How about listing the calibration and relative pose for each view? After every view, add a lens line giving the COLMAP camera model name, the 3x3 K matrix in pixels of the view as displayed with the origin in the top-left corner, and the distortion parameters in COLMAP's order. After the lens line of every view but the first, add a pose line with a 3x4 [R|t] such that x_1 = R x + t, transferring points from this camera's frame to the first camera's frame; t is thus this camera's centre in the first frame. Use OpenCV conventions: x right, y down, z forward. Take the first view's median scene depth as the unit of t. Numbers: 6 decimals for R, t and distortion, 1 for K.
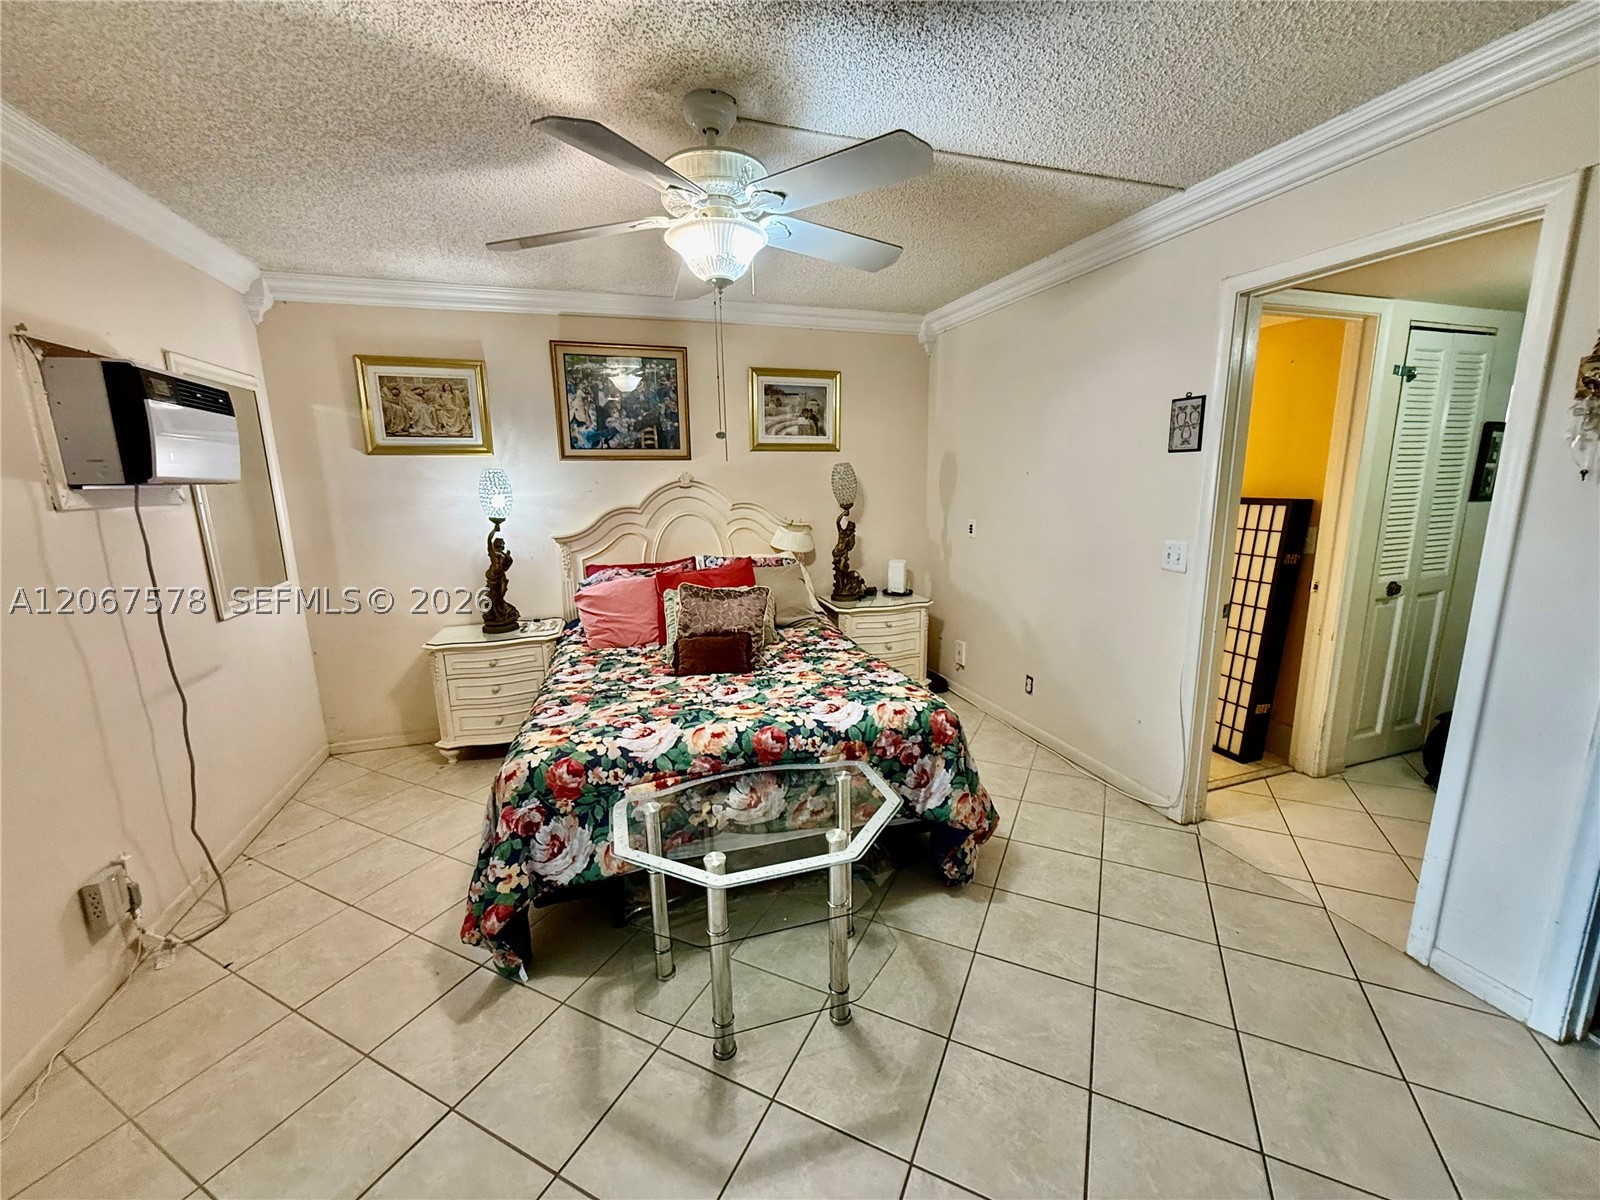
lens RADIAL K [[648.1, 0, 800.0], [0, 648.1, 600.0], [0, 0, 1]] dist [-0.001151, 0.000008]
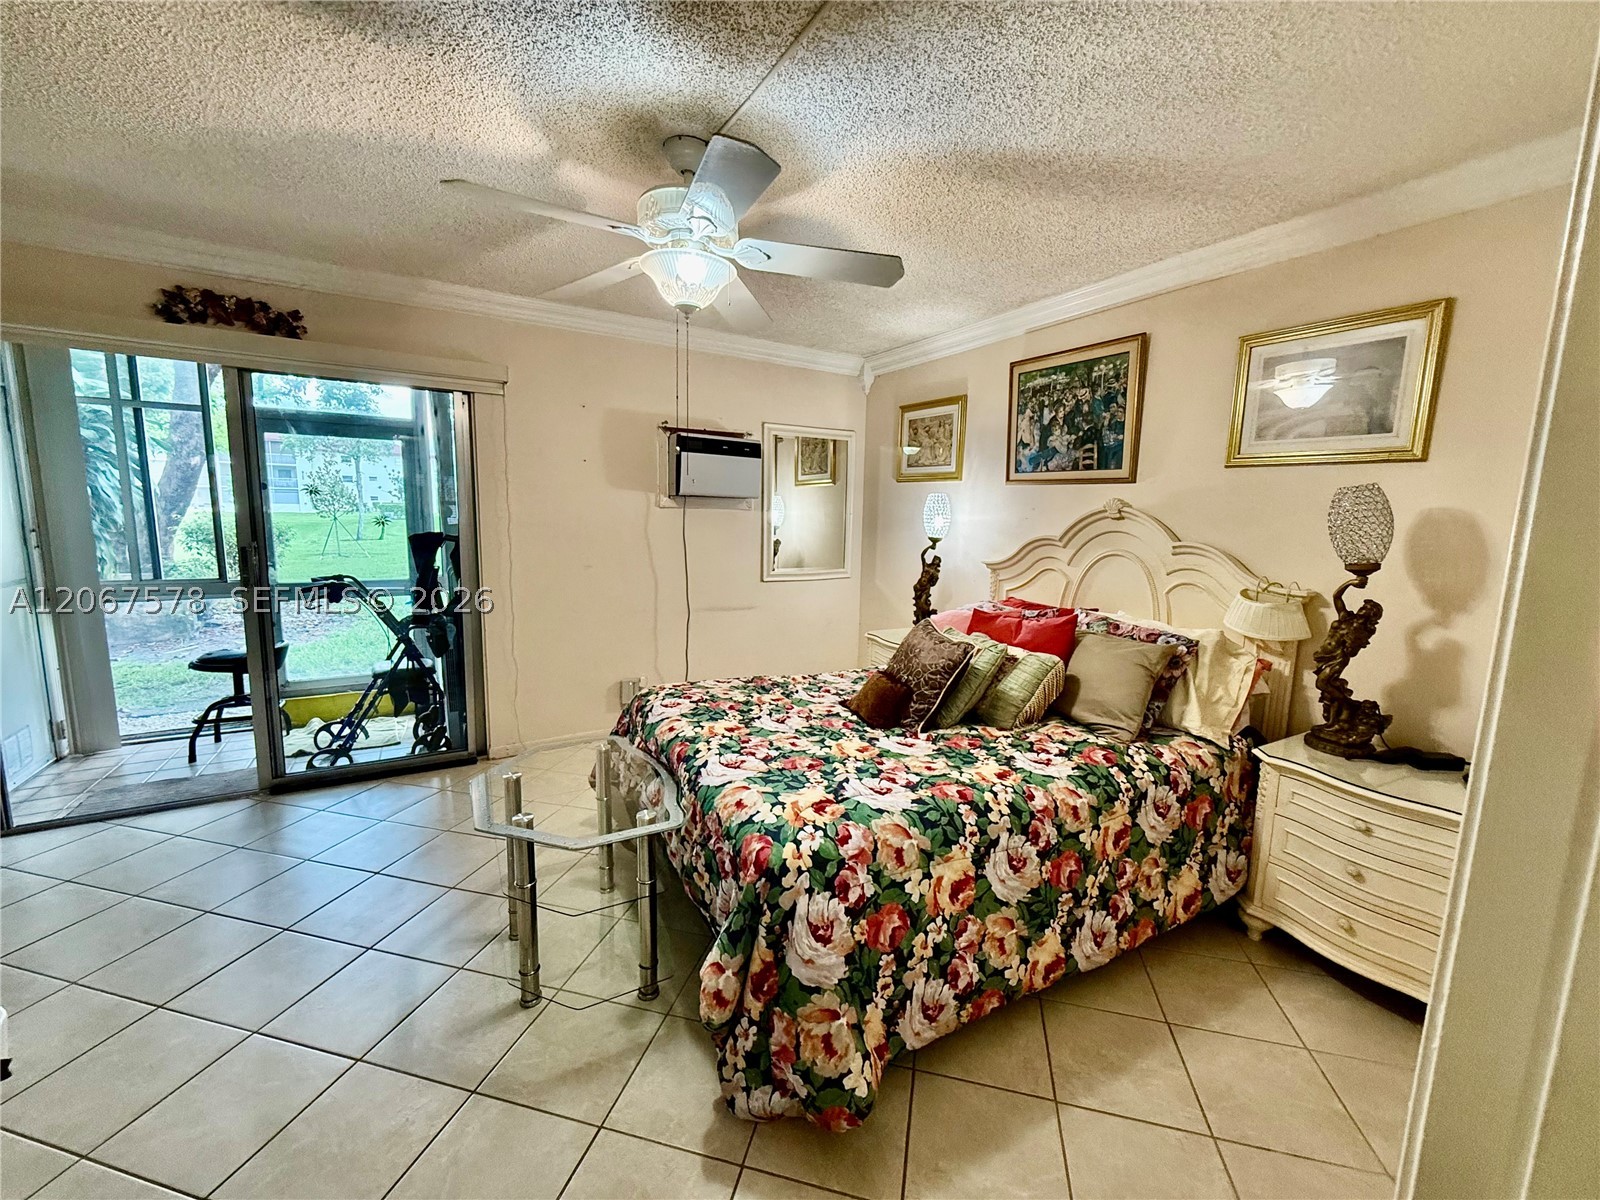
lens RADIAL K [[634.8, 0, 800.0], [0, 634.8, 600.0], [0, 0, 1]] dist [-0.004019, -0.000041]
pose [[0.203198, 0.160790, -0.965845, 0.518017], [-0.213208, 0.970021, 0.116630, -0.096384], [0.955643, 0.182227, 0.231388, 0.530961]]
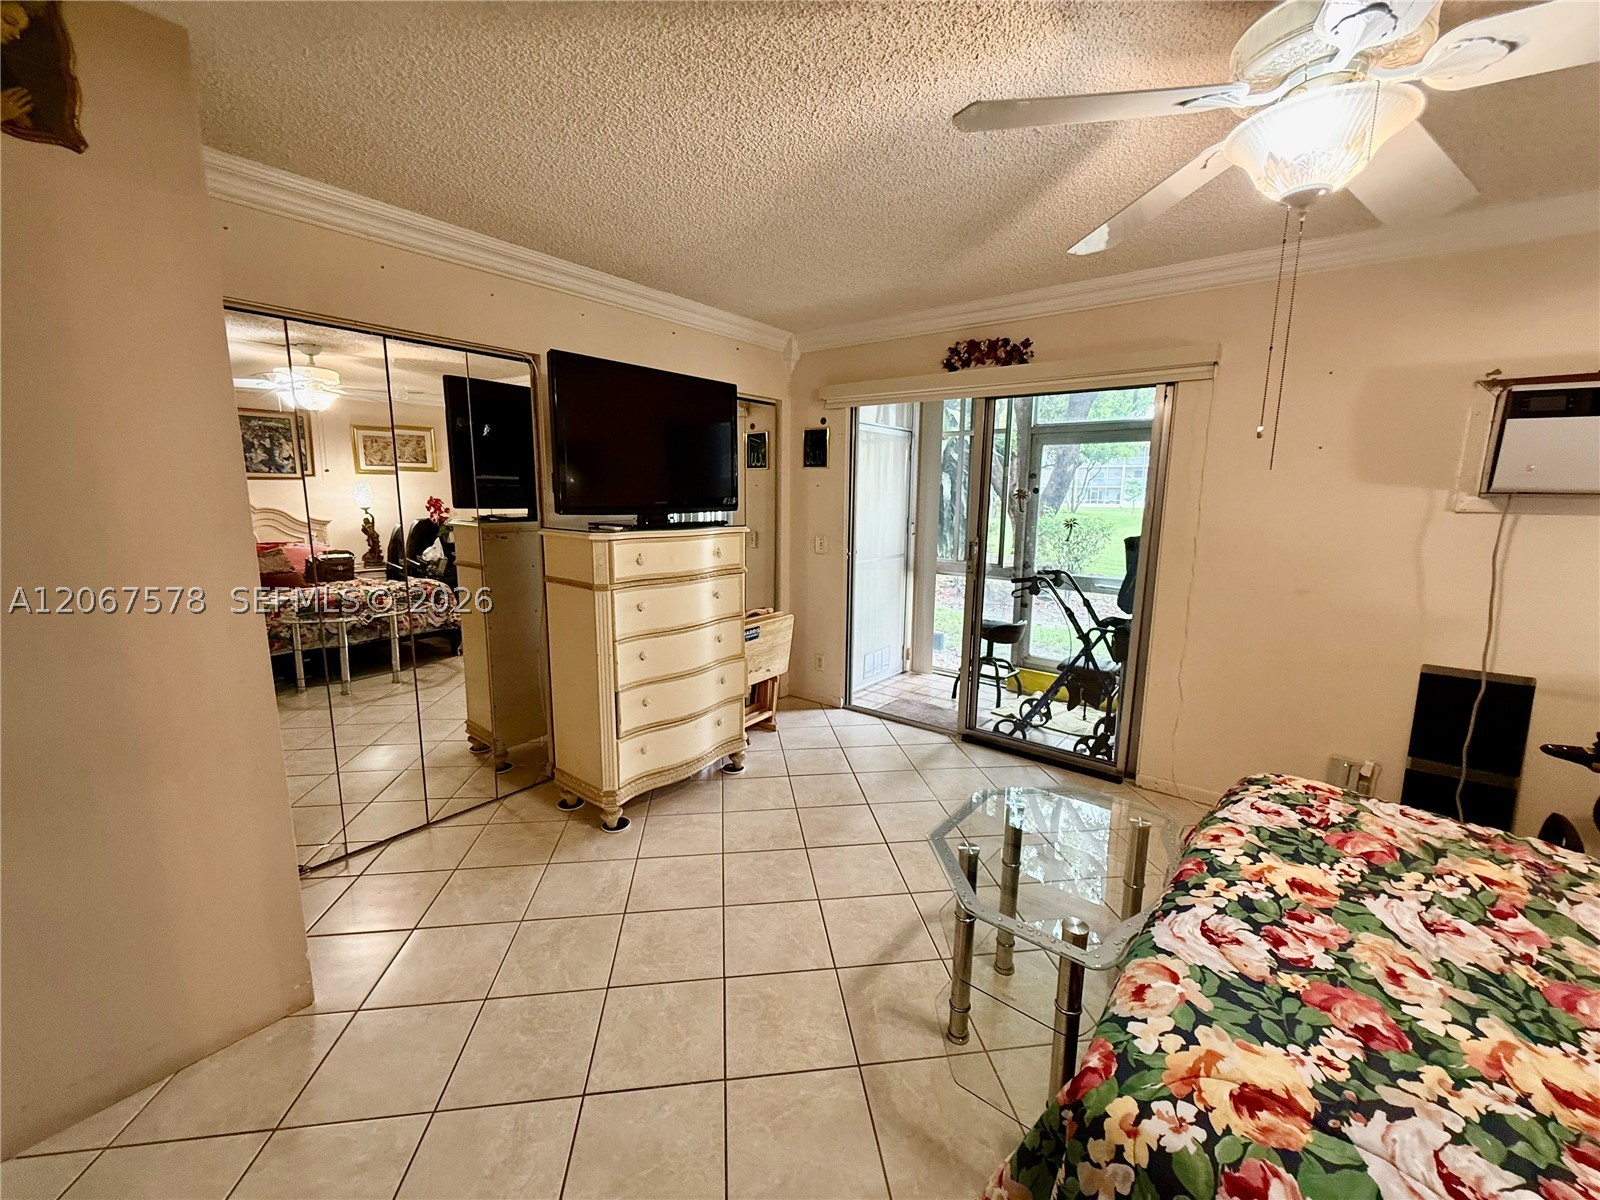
lens RADIAL K [[634.8, 0, 800.0], [0, 634.8, 600.0], [0, 0, 1]] dist [-0.004019, -0.000041]
pose [[-0.839483, 0.104757, -0.533192, 0.363973], [-0.094792, 0.937963, 0.333527, -0.142230], [0.535053, 0.330533, -0.777474, 0.702347]]
